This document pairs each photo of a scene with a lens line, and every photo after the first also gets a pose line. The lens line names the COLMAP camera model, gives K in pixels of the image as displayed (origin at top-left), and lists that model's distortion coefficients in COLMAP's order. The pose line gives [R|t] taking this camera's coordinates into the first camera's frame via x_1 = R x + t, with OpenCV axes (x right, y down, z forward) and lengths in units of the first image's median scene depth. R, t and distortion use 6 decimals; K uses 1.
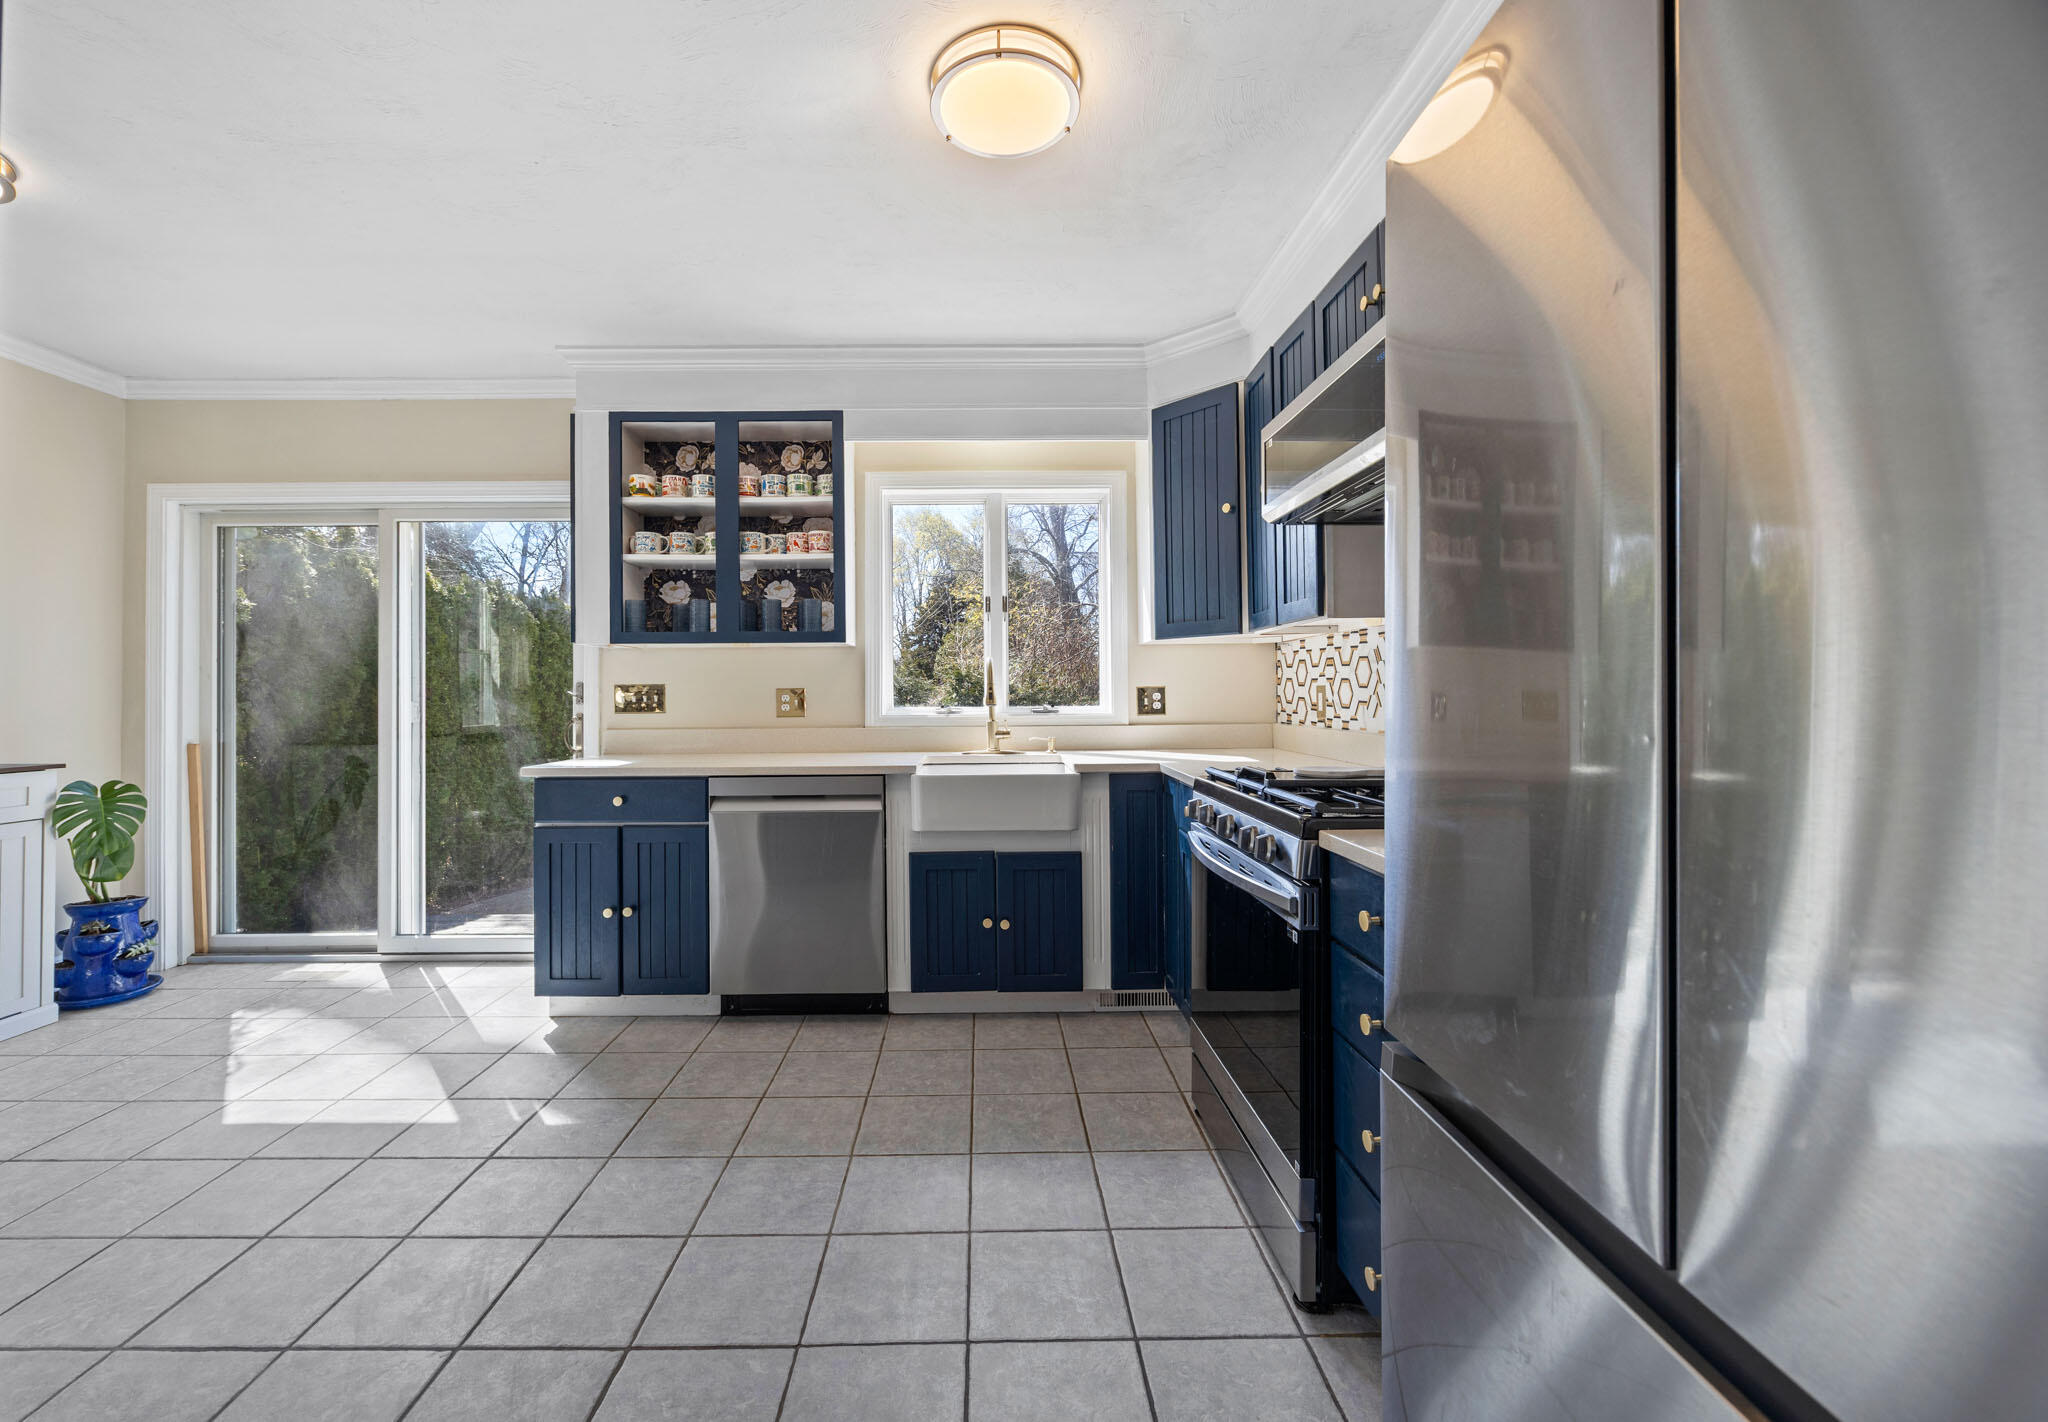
lens RADIAL K [[817.7, 0, 990.1], [0, 817.7, 687.8], [0, 0, 1]] dist [-0.008687, 0.000010]
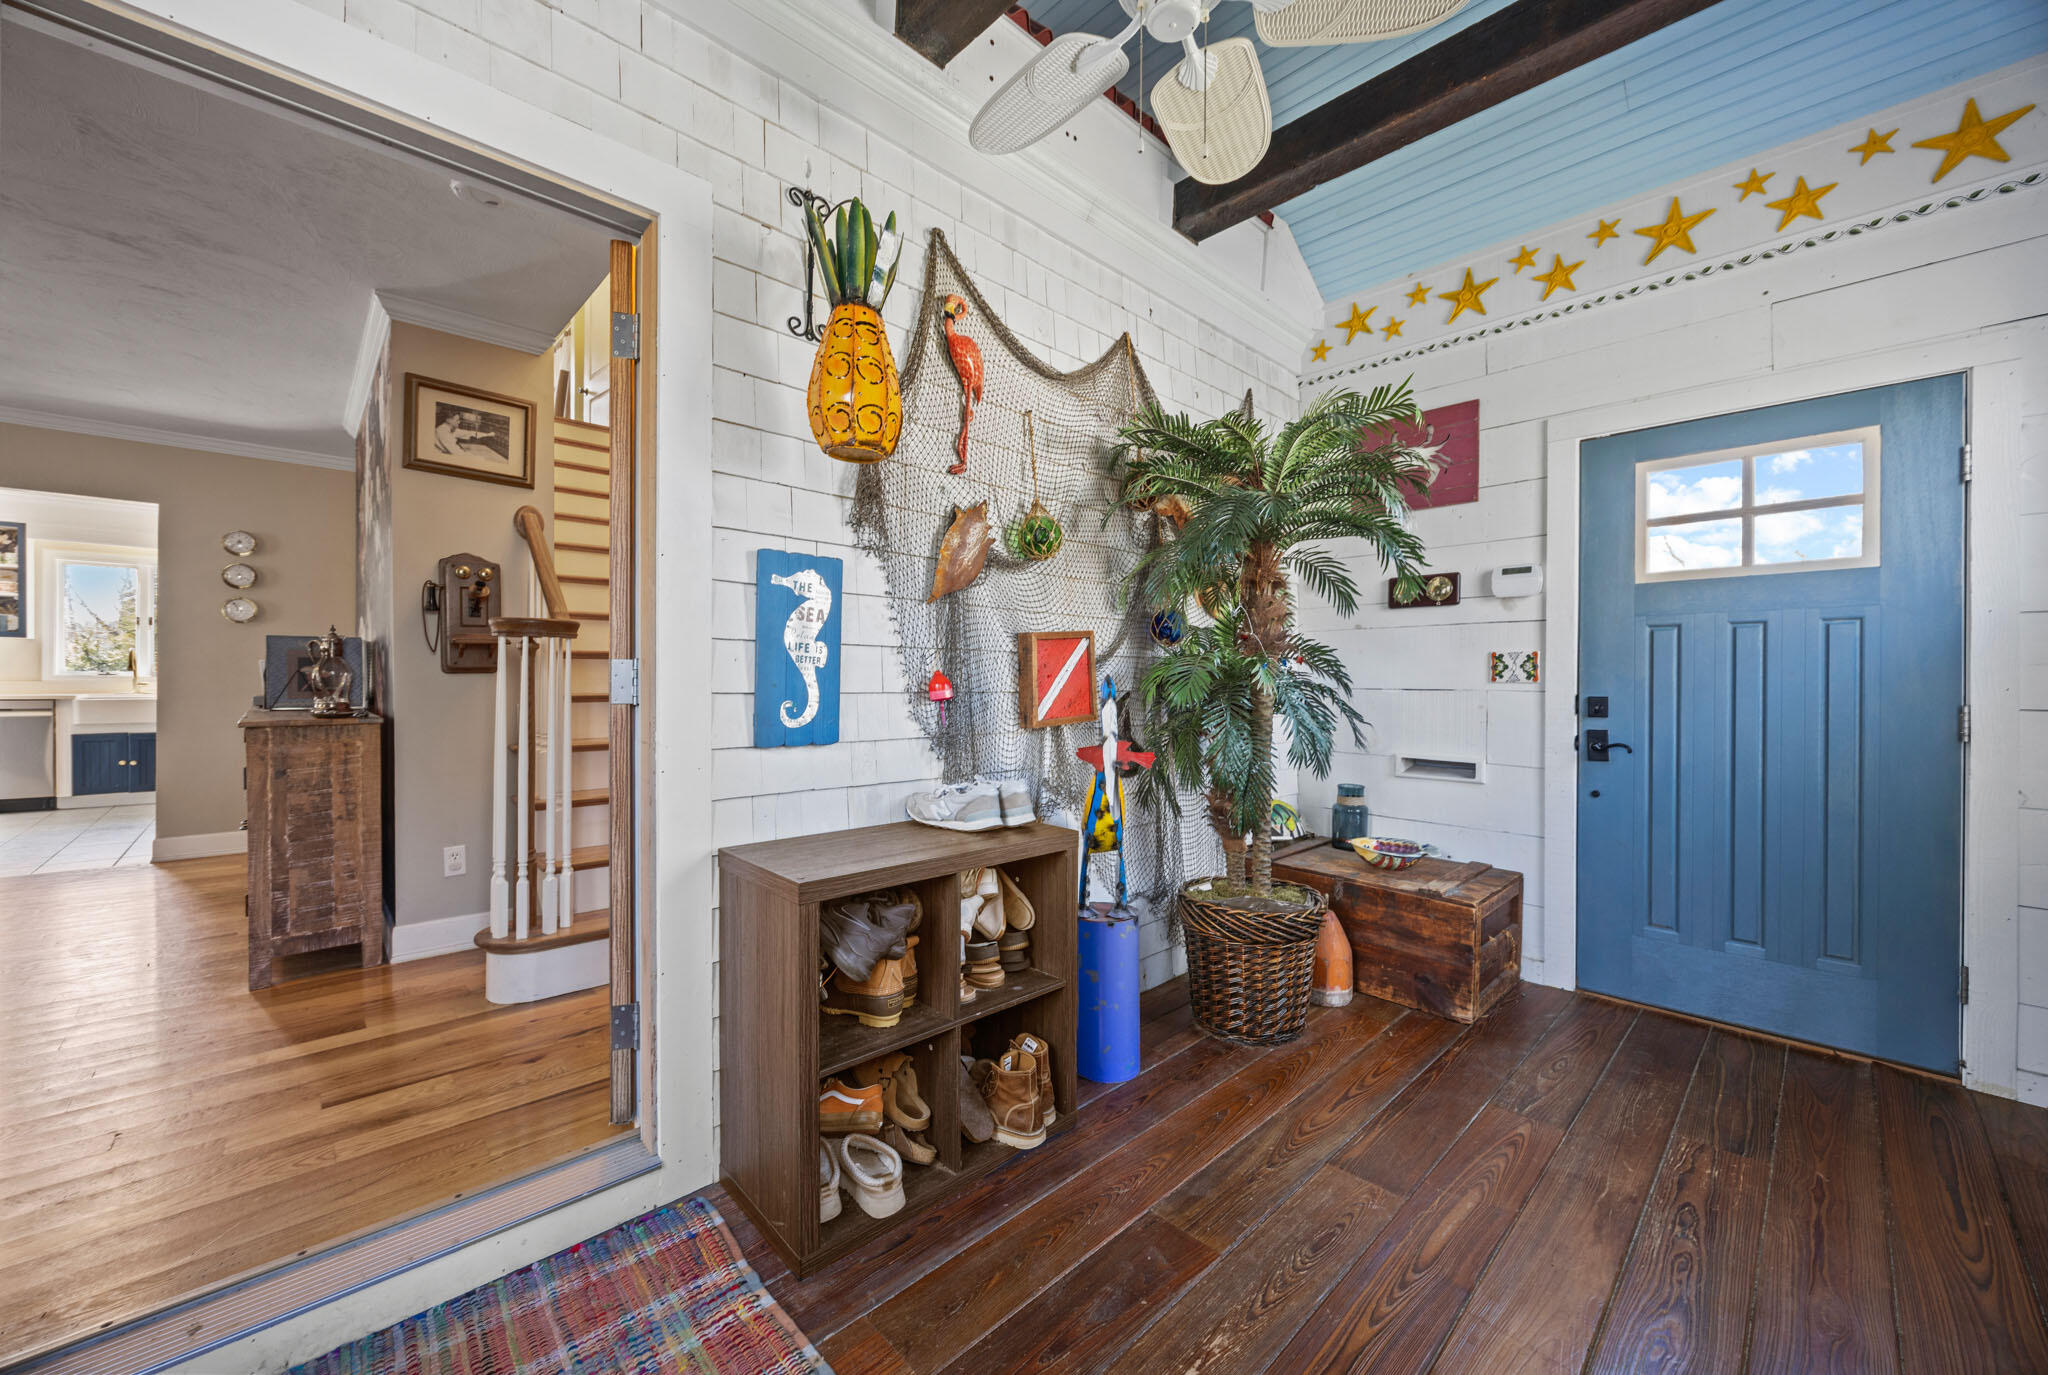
lens RADIAL K [[783.4, 0, 1034.3], [0, 783.4, 682.1], [0, 0, 1]] dist [-0.011497, -0.000131]
pose [[0.723727, 0.010076, 0.690012, 0.317884], [-0.019153, 0.999802, 0.005489, -0.003619], [-0.689820, -0.017188, 0.723777, -2.096214]]
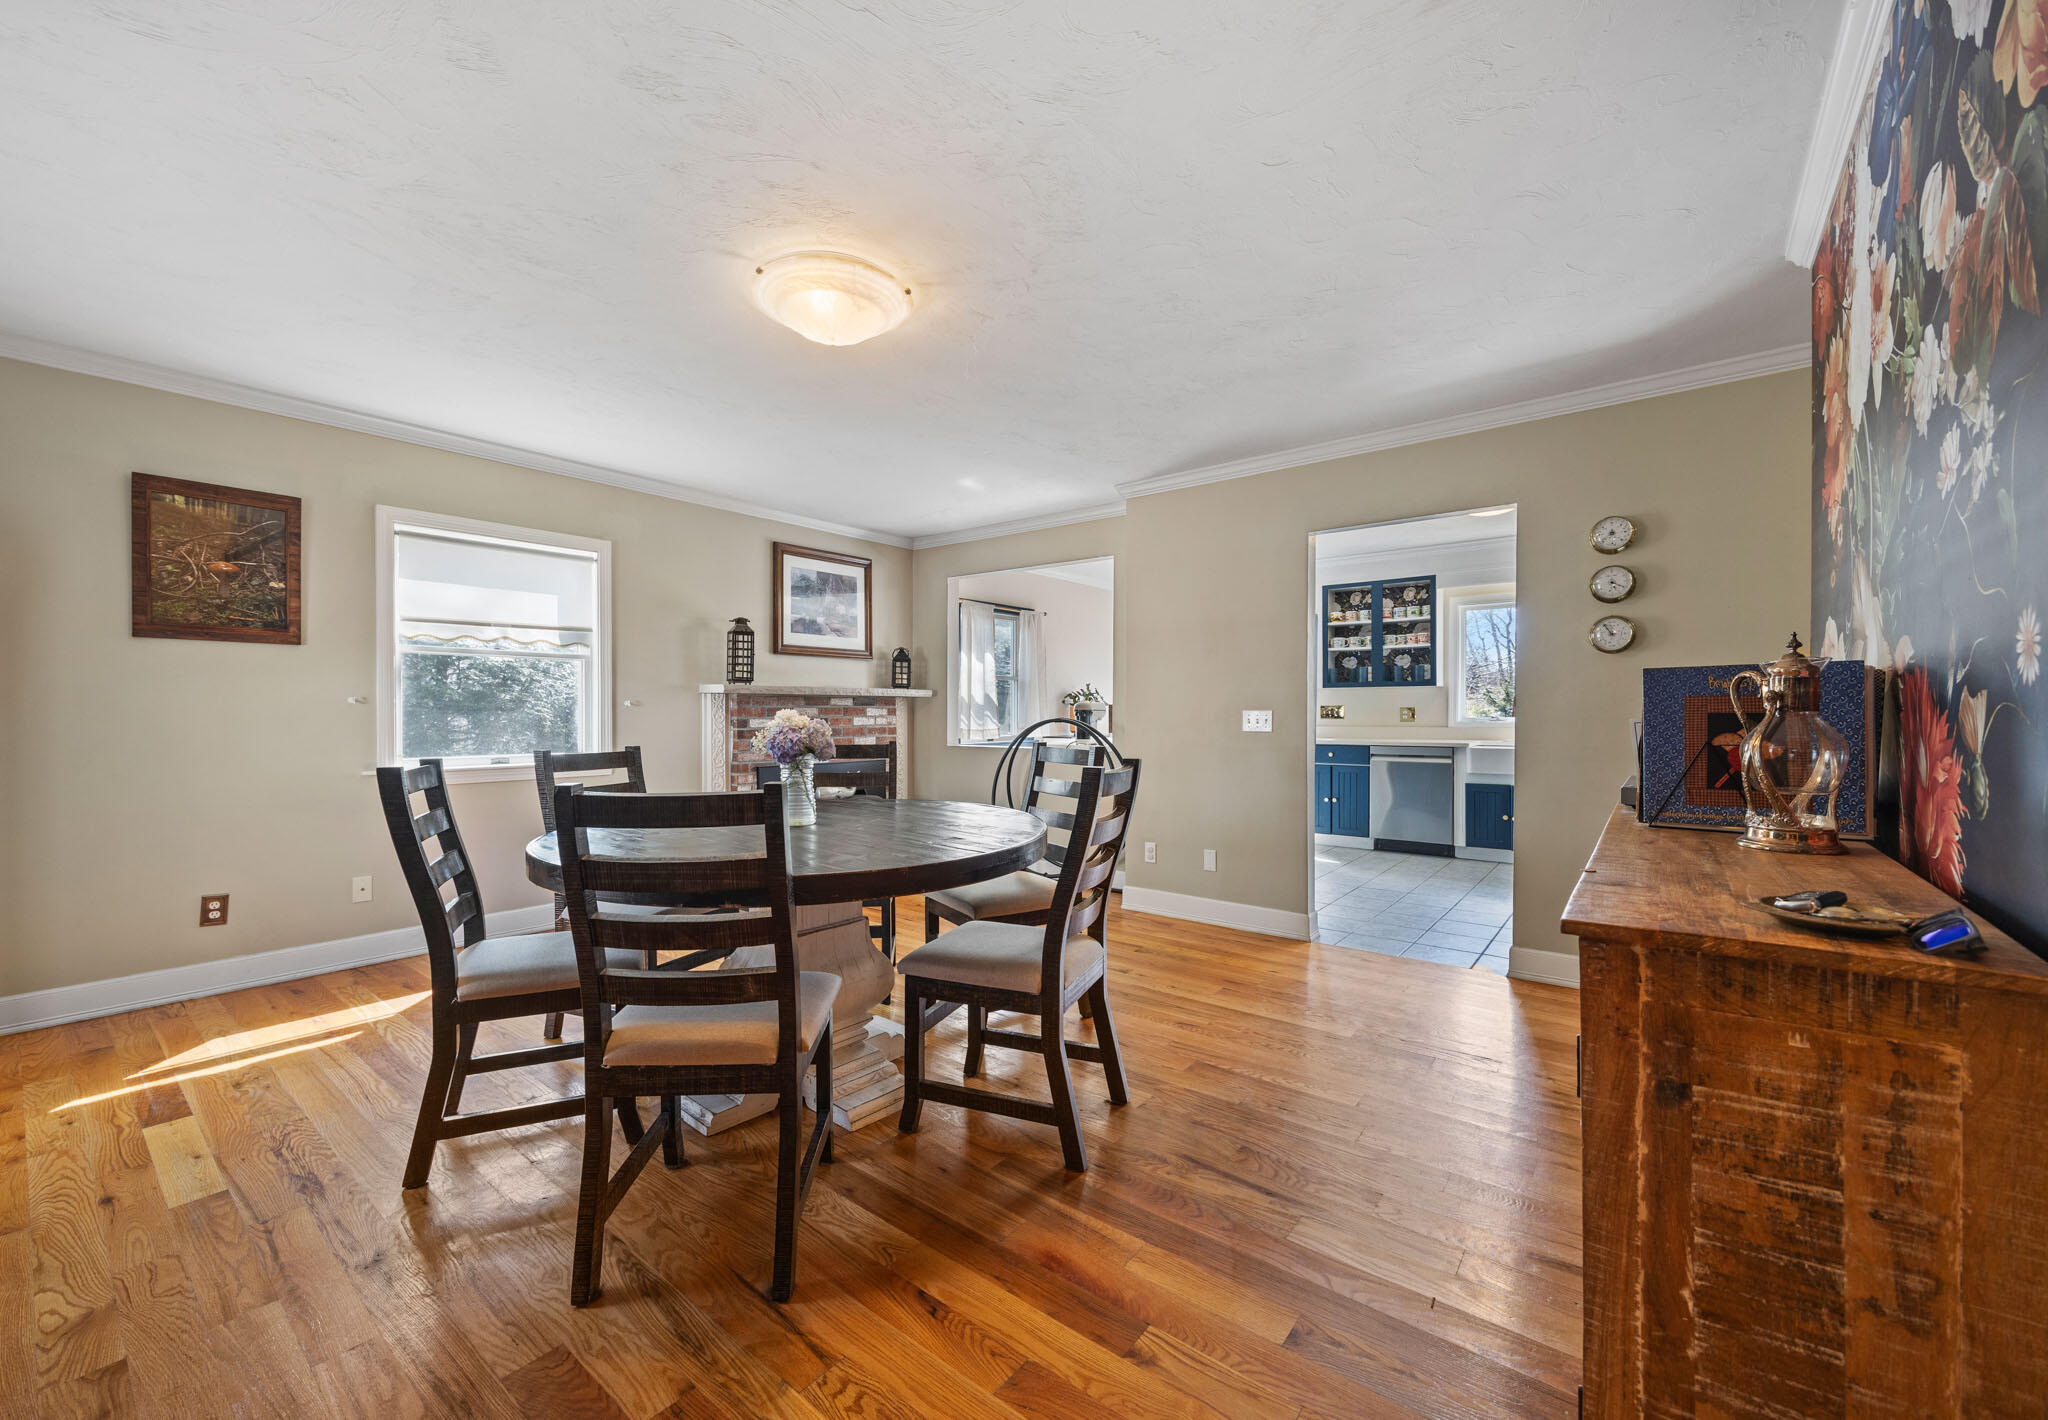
lens RADIAL K [[809.3, 0, 1022.7], [0, 809.3, 725.8], [0, 0, 1]] dist [0.001246, 0.000091]
pose [[0.776498, 0.015746, -0.629923, 0.306556], [0.004823, 0.999510, 0.030930, -0.022290], [0.630102, -0.027055, 0.776041, -1.270379]]
